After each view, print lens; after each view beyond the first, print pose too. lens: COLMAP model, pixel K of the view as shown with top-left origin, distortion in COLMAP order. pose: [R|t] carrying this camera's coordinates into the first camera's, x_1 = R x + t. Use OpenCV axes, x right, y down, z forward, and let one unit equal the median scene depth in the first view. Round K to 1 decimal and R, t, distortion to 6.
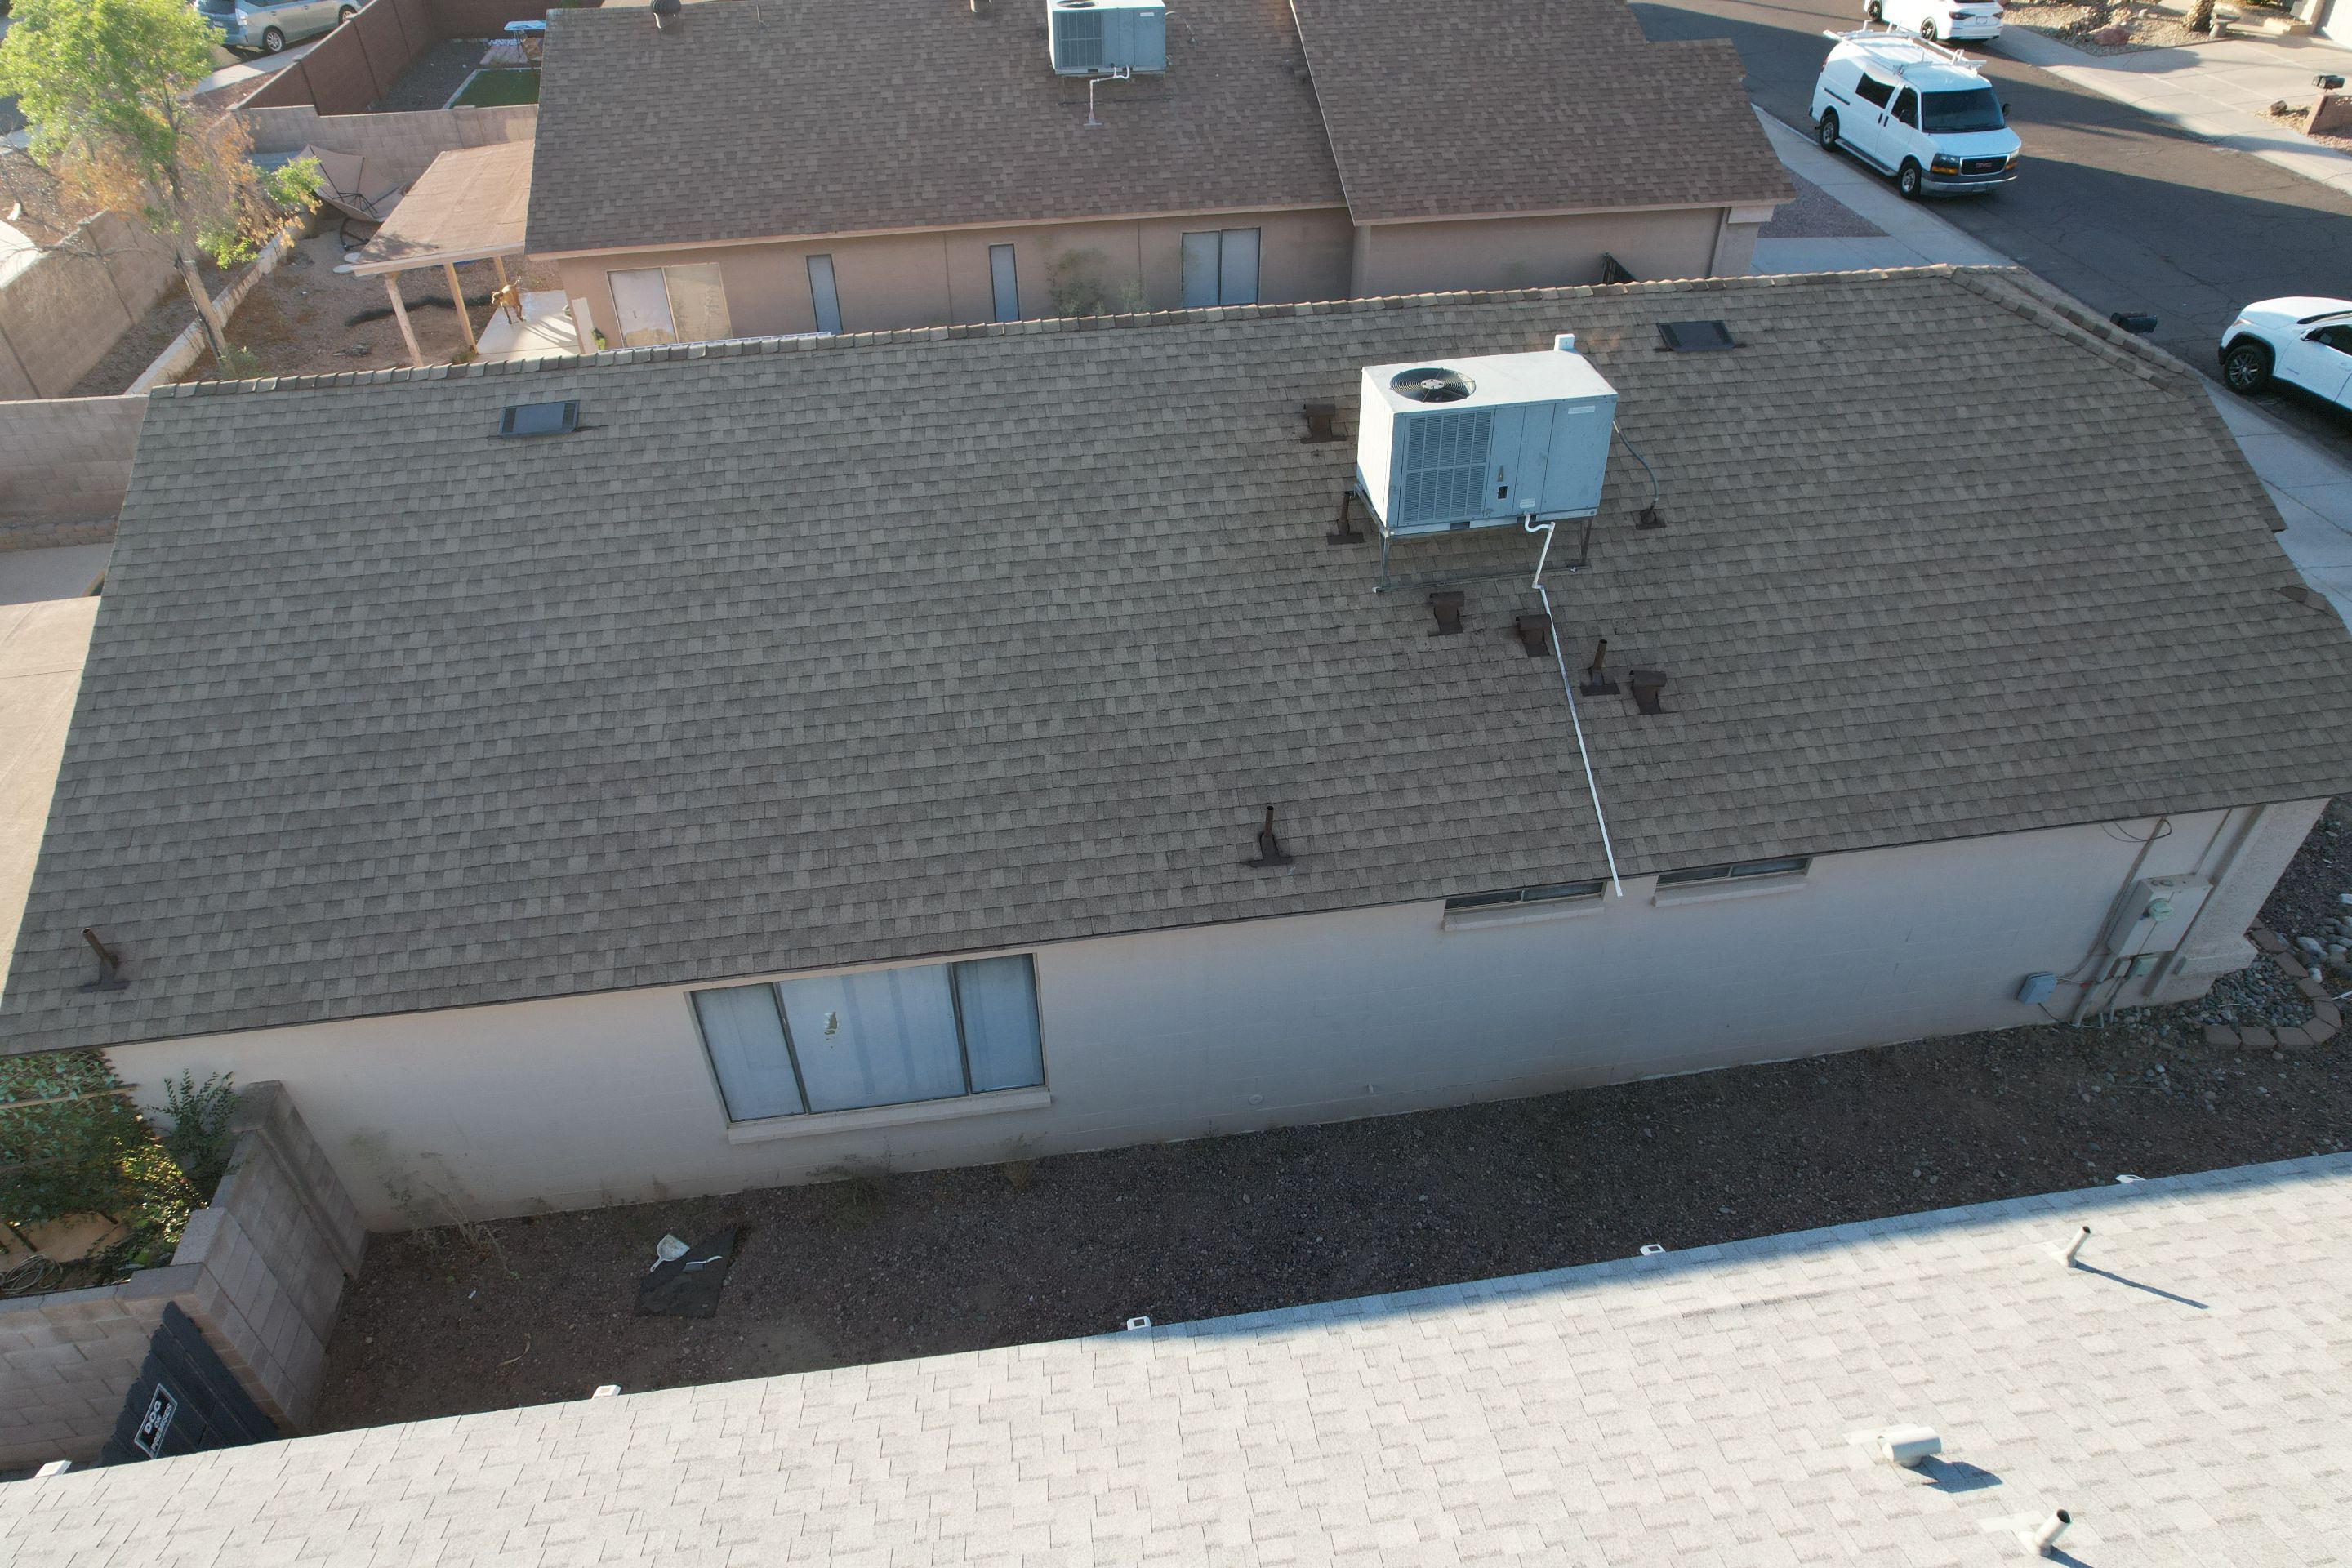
lens RADIAL K [[1496.2, 0, 1167.8], [0, 1496.2, 806.6], [0, 0, 1]] dist [-0.080163, 0.072324]
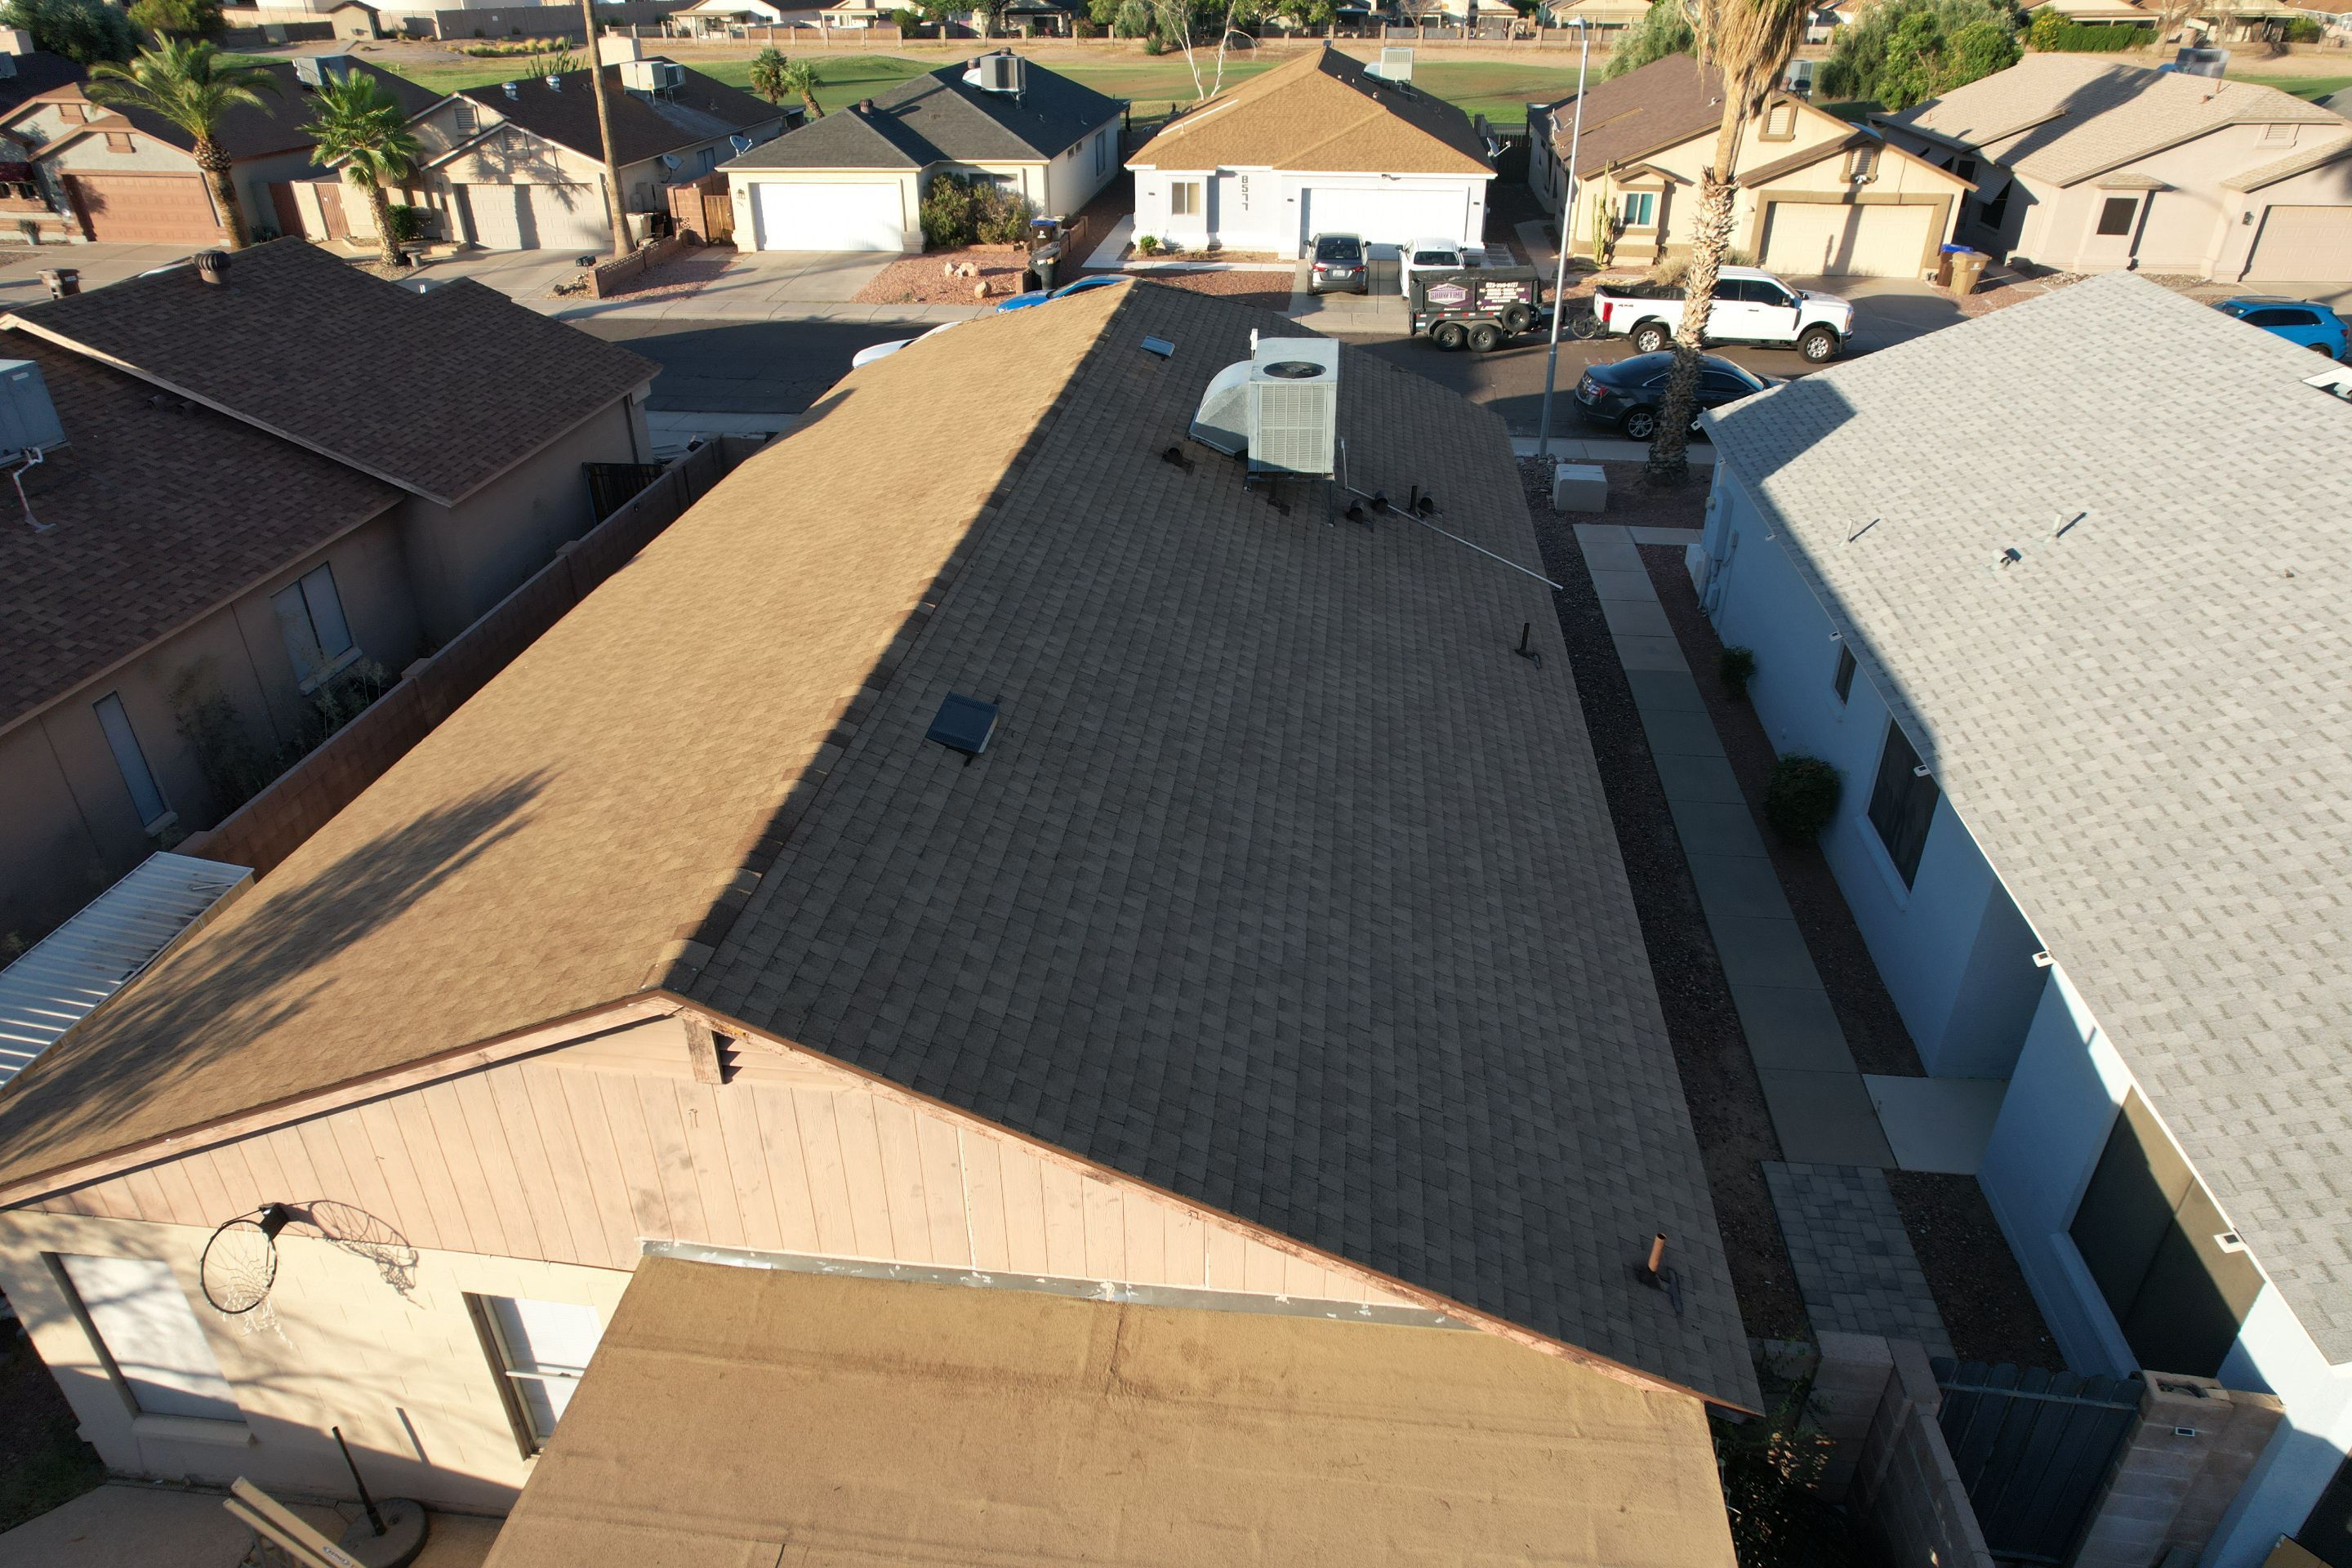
lens RADIAL K [[1496.2, 0, 1161.9], [0, 1496.2, 795.3], [0, 0, 1]] dist [-0.080163, 0.072324]
pose [[0.267073, -0.479868, 0.835703, -1.067145], [0.621083, 0.748783, 0.231473, -0.348961], [-0.736837, 0.457220, 0.498017, 0.541947]]
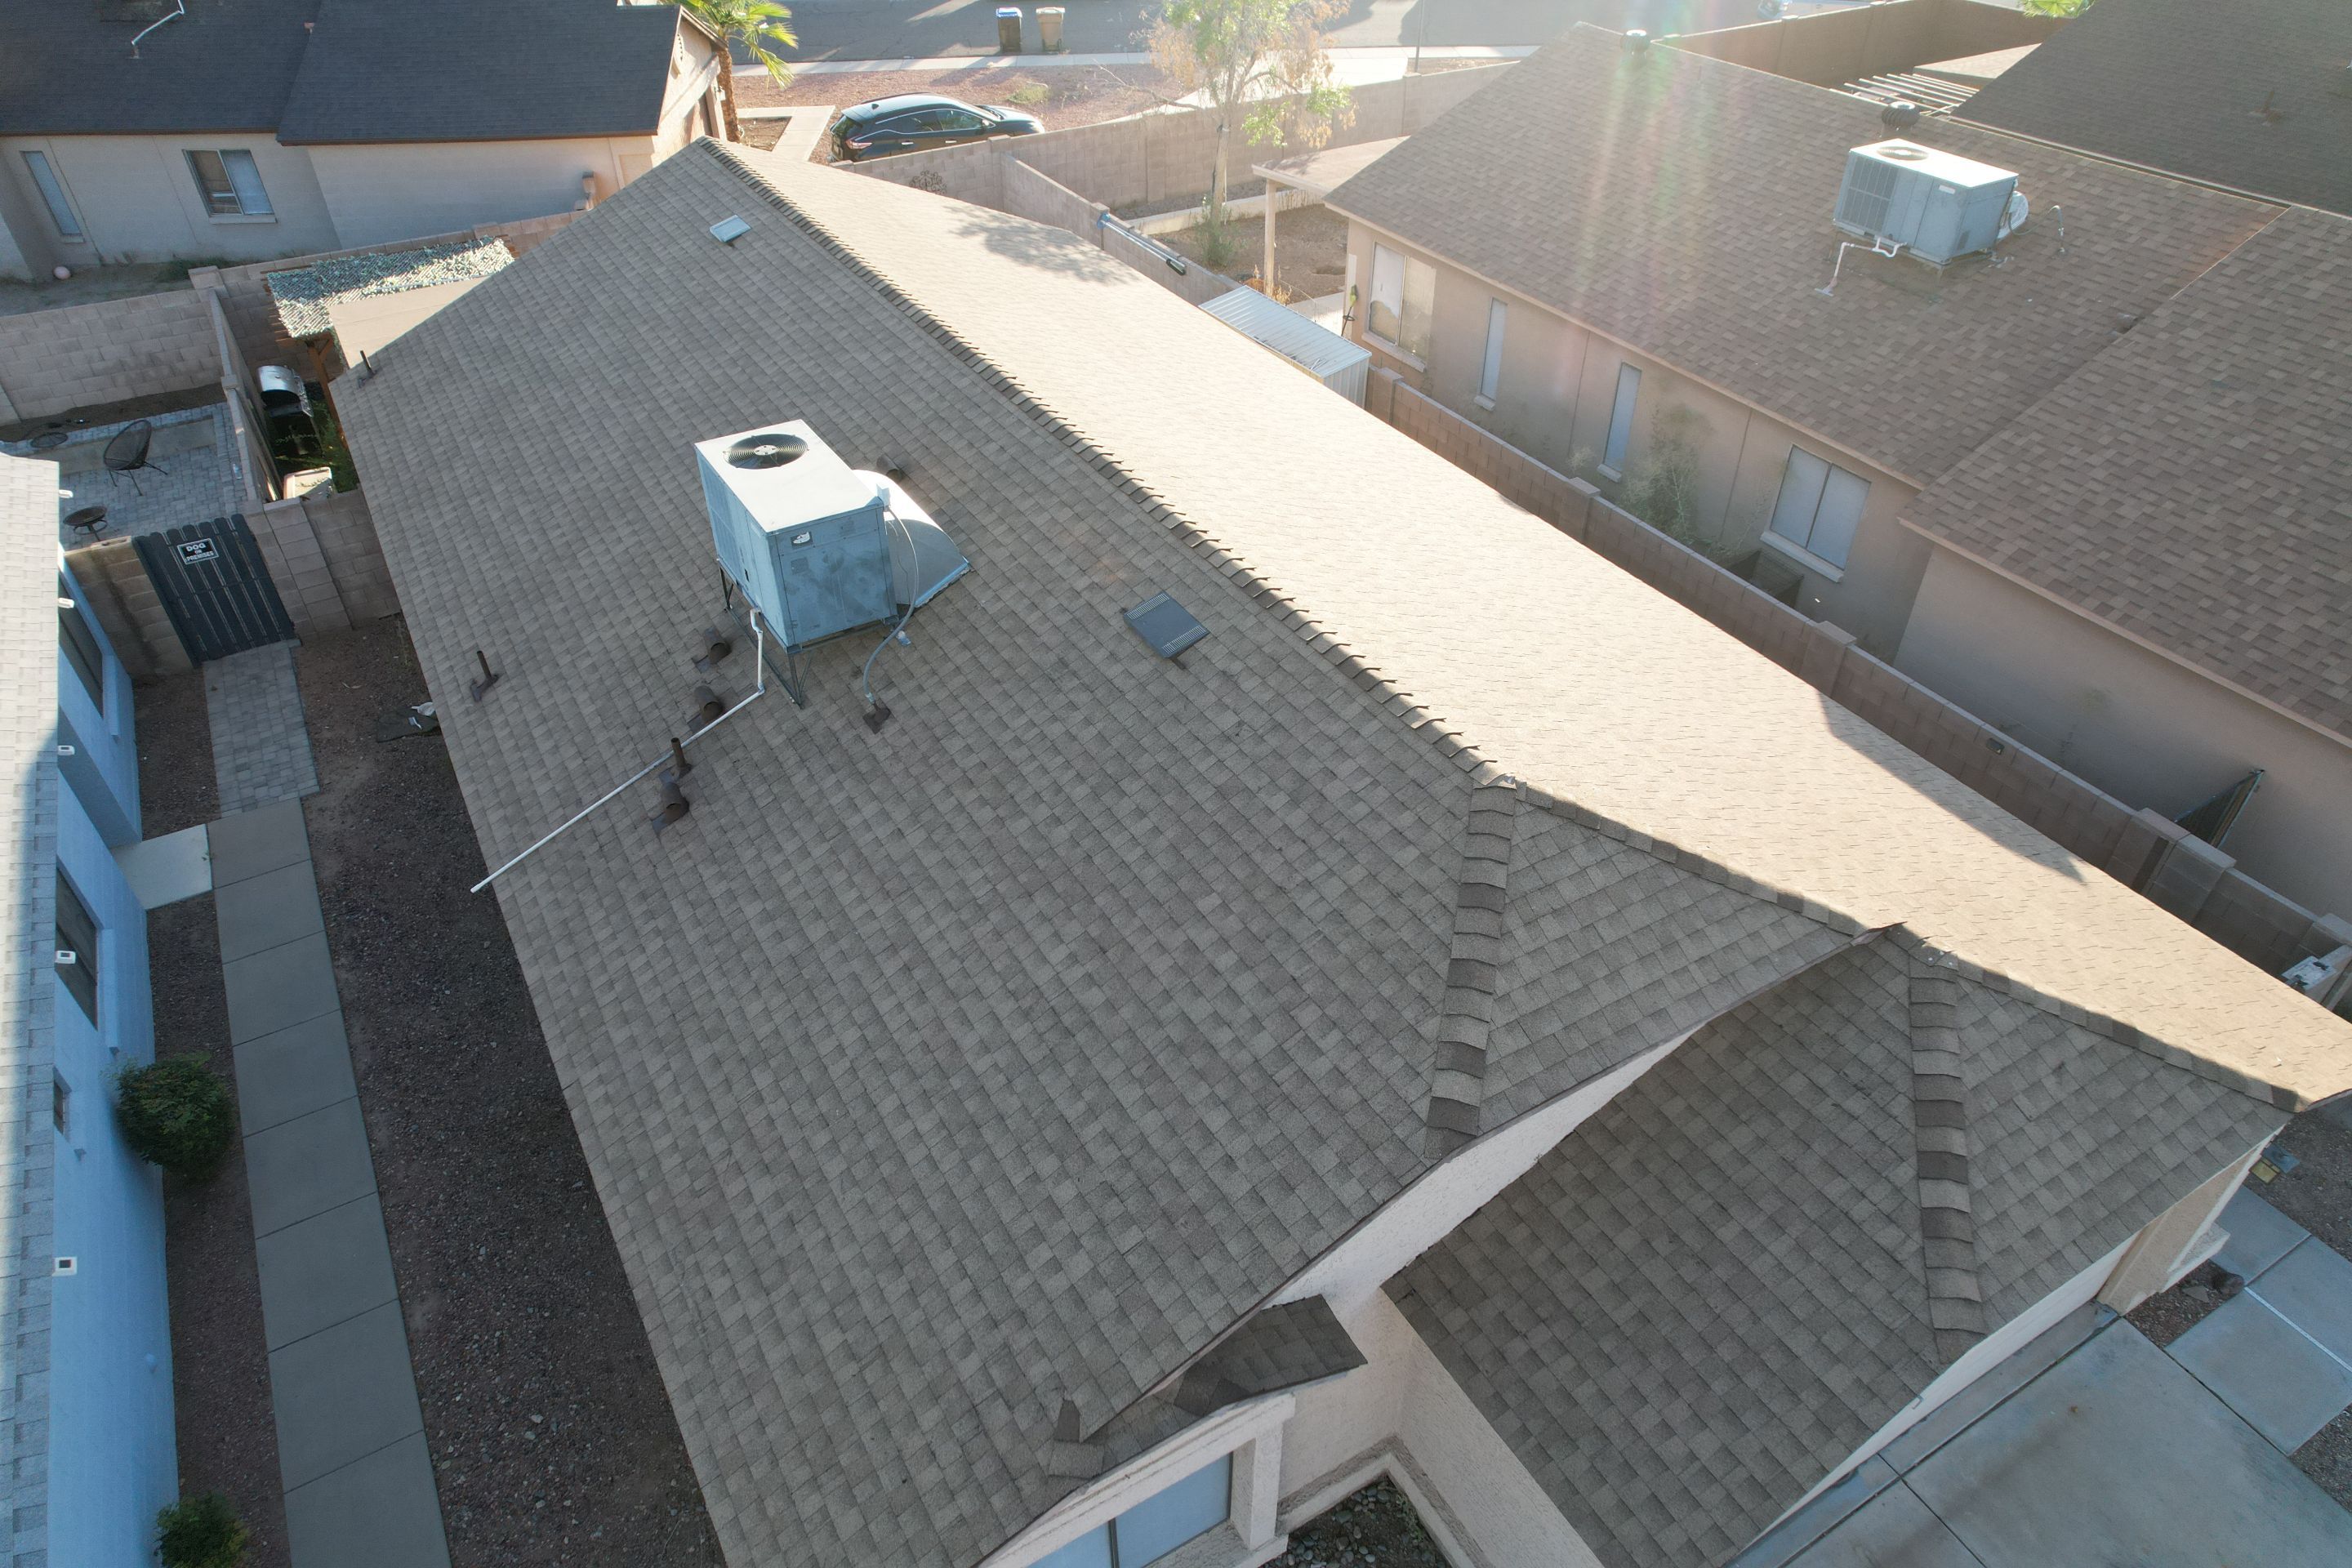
lens RADIAL K [[1496.2, 0, 1166.1], [0, 1496.2, 792.5], [0, 0, 1]] dist [-0.080163, 0.072324]
pose [[0.372671, 0.587309, -0.718460, 1.052538], [-0.591036, 0.747107, 0.304151, -0.531716], [0.715397, 0.311287, 0.625546, 0.577404]]
